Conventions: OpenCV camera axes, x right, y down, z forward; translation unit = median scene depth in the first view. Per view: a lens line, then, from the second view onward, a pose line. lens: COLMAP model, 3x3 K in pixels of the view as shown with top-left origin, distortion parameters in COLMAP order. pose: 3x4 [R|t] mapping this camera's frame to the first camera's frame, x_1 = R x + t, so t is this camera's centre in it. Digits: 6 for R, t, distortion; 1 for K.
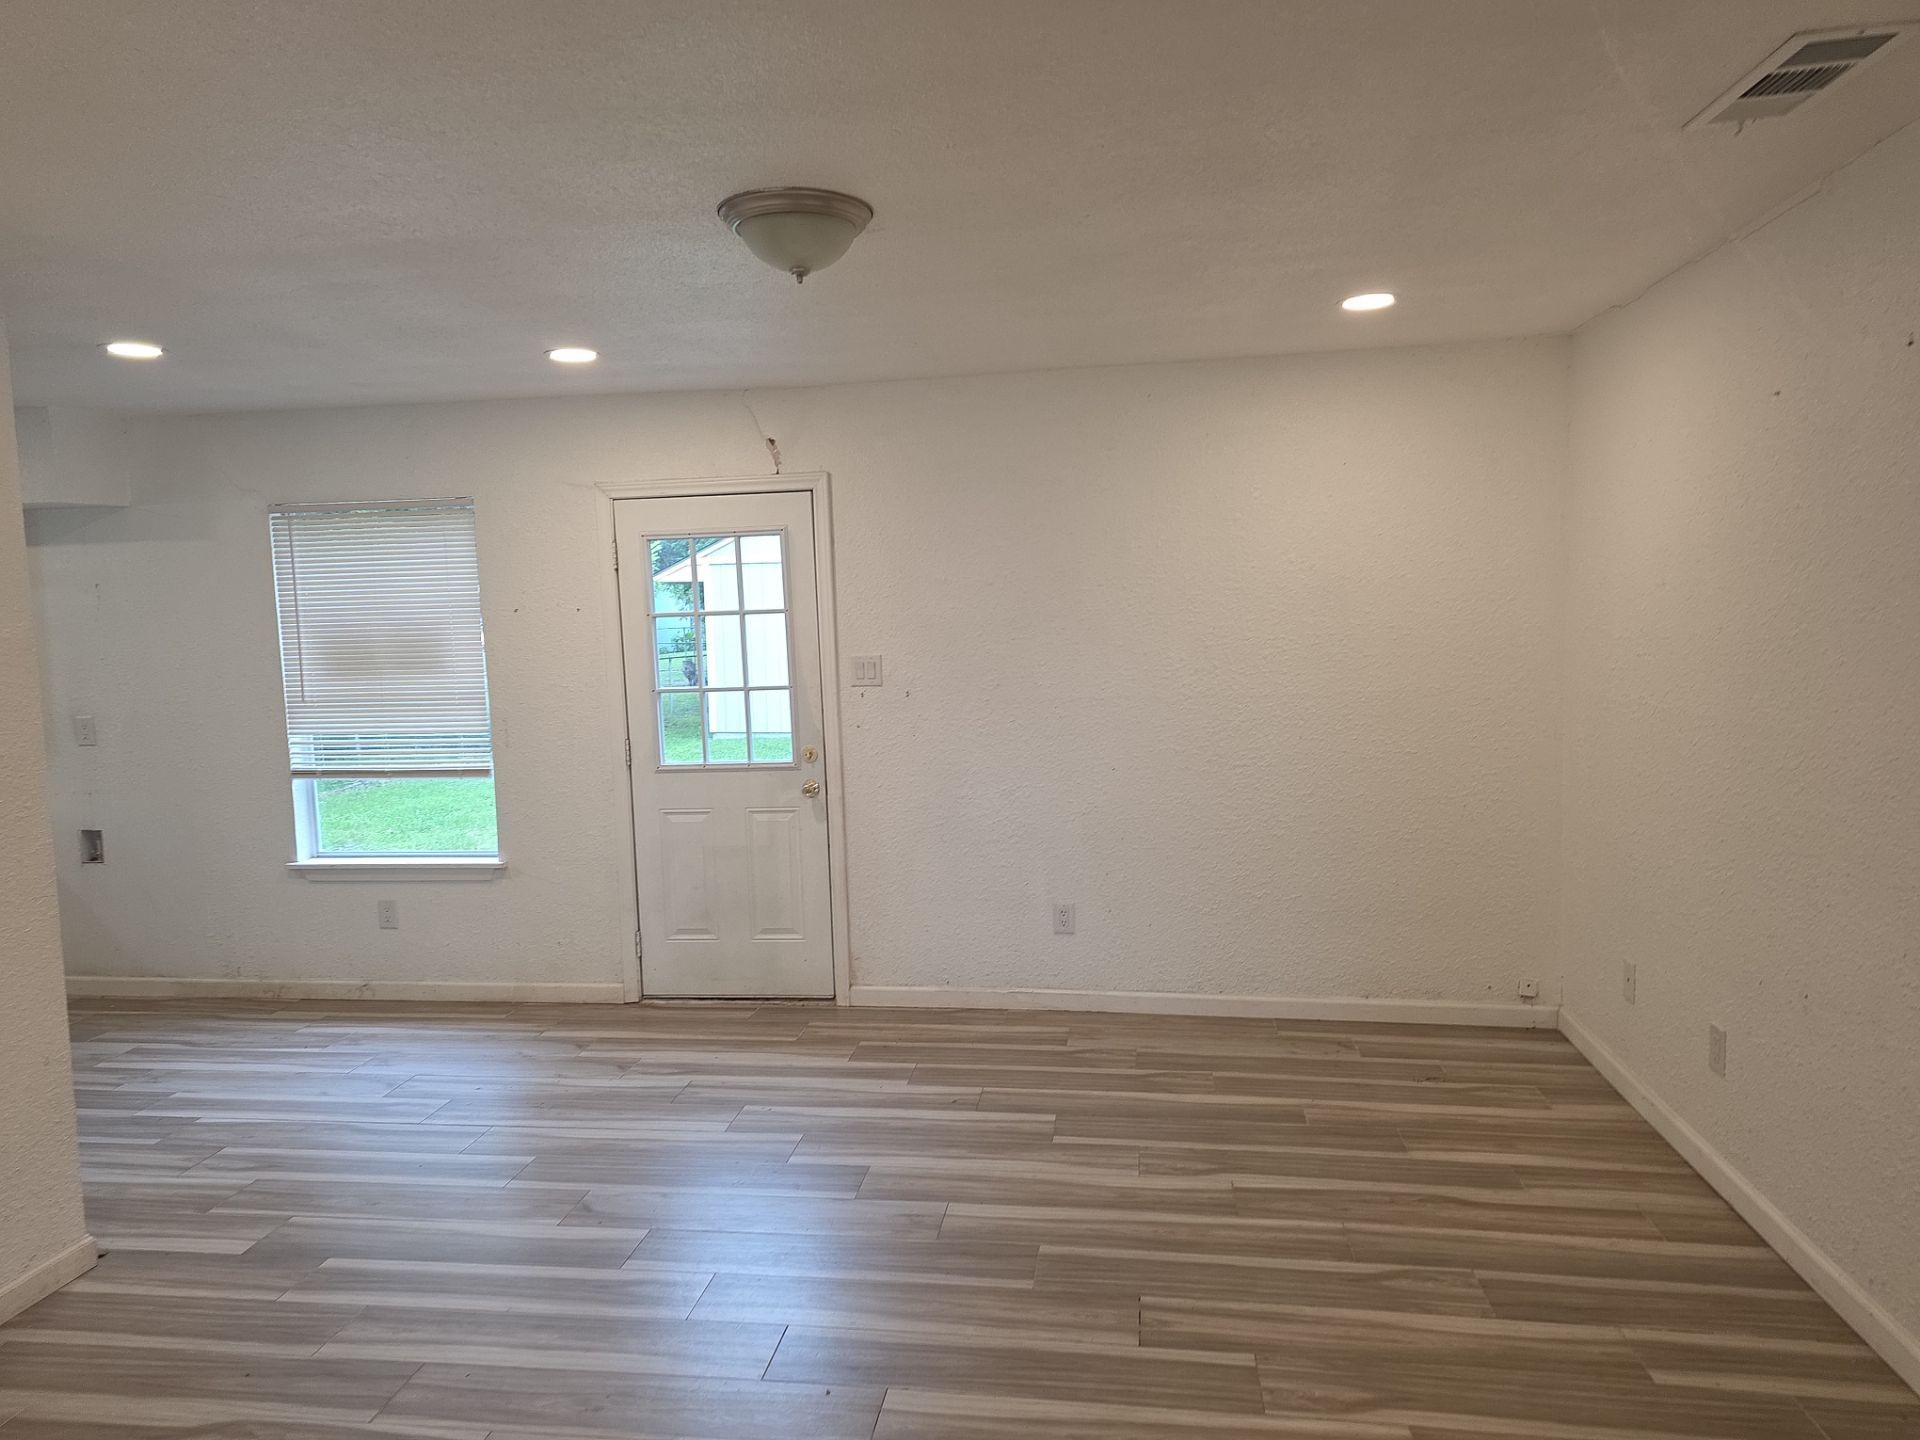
lens RADIAL K [[1268.1, 0, 942.6], [0, 1268.1, 735.0], [0, 0, 1]] dist [0.074741, -0.053840]
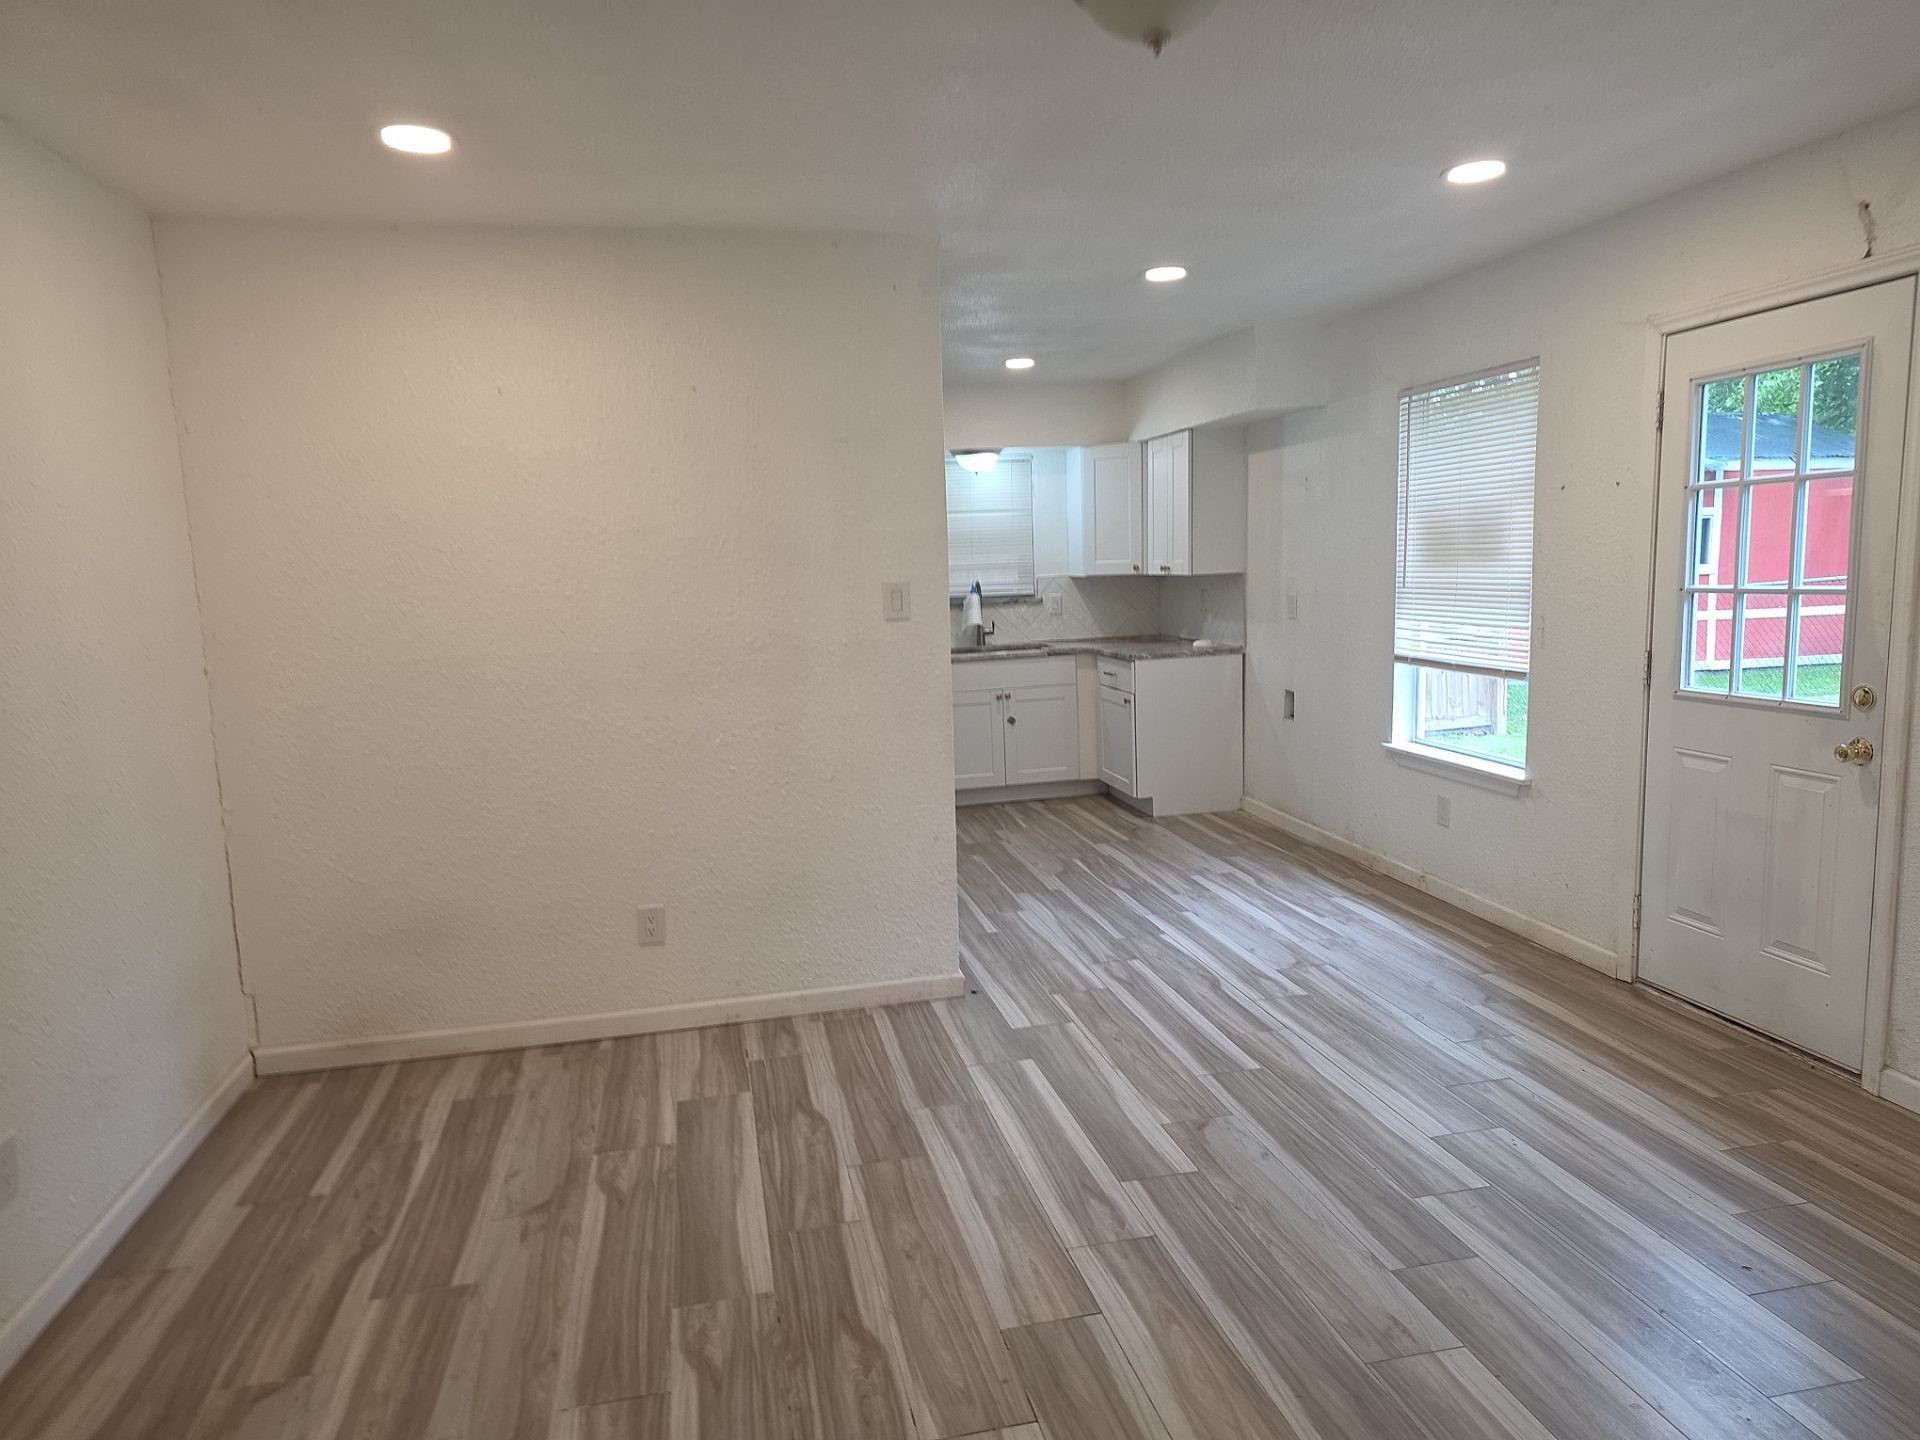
lens RADIAL K [[1255.9, 0, 979.0], [0, 1255.9, 744.3], [0, 0, 1]] dist [0.086516, -0.087317]
pose [[0.369766, 0.155042, -0.916098, 0.415682], [-0.068292, 0.987847, 0.139620, -0.027224], [0.926612, 0.010935, 0.375860, 0.424797]]
